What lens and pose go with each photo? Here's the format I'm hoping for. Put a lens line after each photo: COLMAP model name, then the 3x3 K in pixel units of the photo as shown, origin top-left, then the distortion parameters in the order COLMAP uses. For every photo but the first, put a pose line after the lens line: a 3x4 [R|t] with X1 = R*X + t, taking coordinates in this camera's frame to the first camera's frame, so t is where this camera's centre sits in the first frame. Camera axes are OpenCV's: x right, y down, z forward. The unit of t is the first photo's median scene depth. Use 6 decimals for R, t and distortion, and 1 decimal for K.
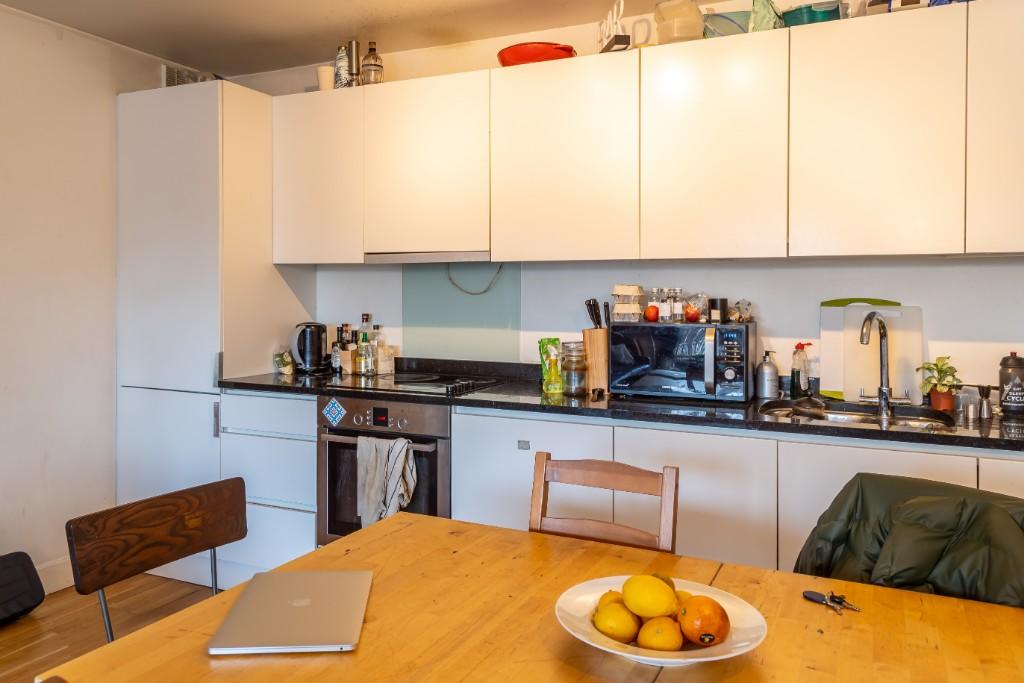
lens RADIAL K [[713.7, 0, 505.2], [0, 713.7, 336.6], [0, 0, 1]] dist [0.013676, 0.001455]
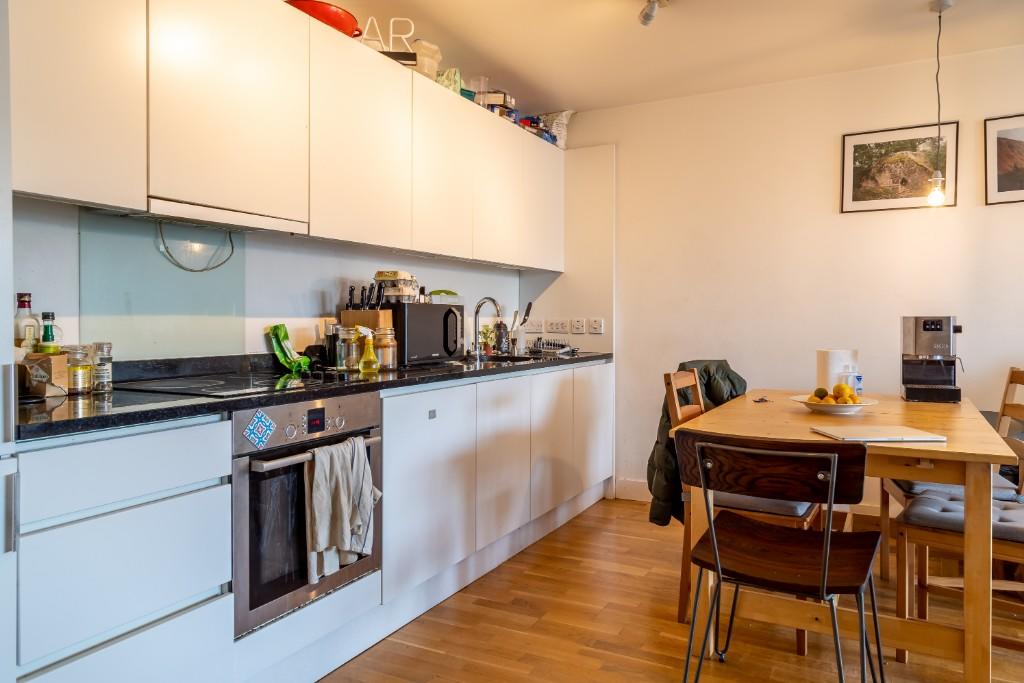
lens RADIAL K [[713.7, 0, 515.4], [0, 713.7, 343.4], [0, 0, 1]] dist [0.013676, 0.001455]
pose [[0.051523, -0.036821, 0.997993, -0.949963], [0.059214, 0.997675, 0.033753, 0.015319], [-0.996915, 0.057356, 0.053583, 0.746479]]
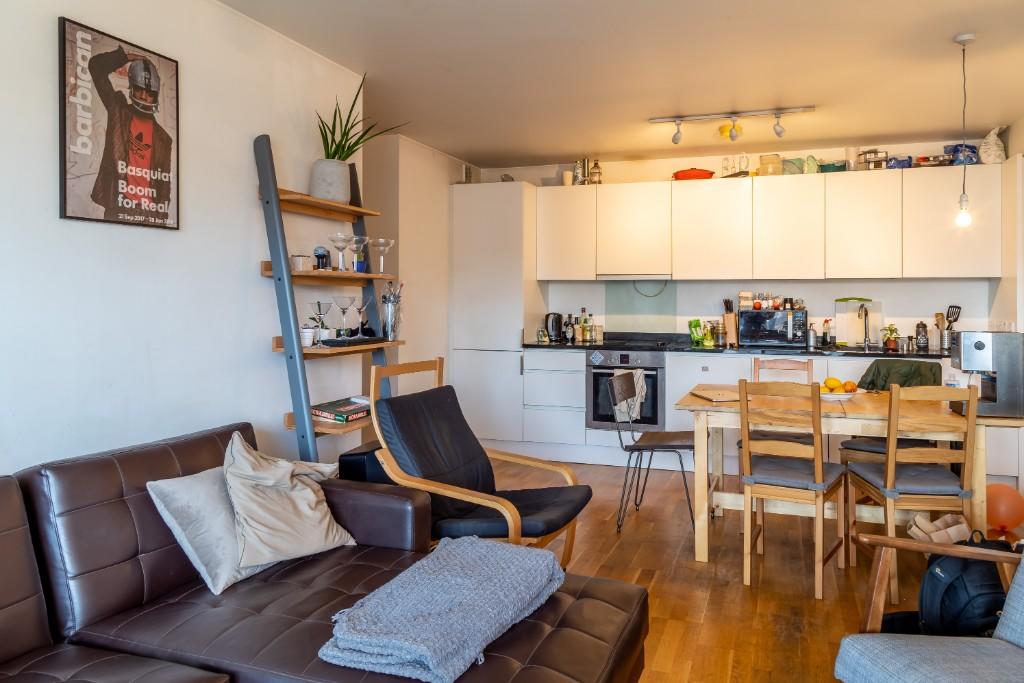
lens RADIAL K [[713.7, 0, 520.4], [0, 713.7, 337.7], [0, 0, 1]] dist [0.013676, 0.001455]
pose [[0.991490, -0.010198, 0.129785, -0.724703], [0.010604, 0.999941, -0.002434, 0.056289], [-0.129752, 0.003790, 0.991539, -0.927836]]
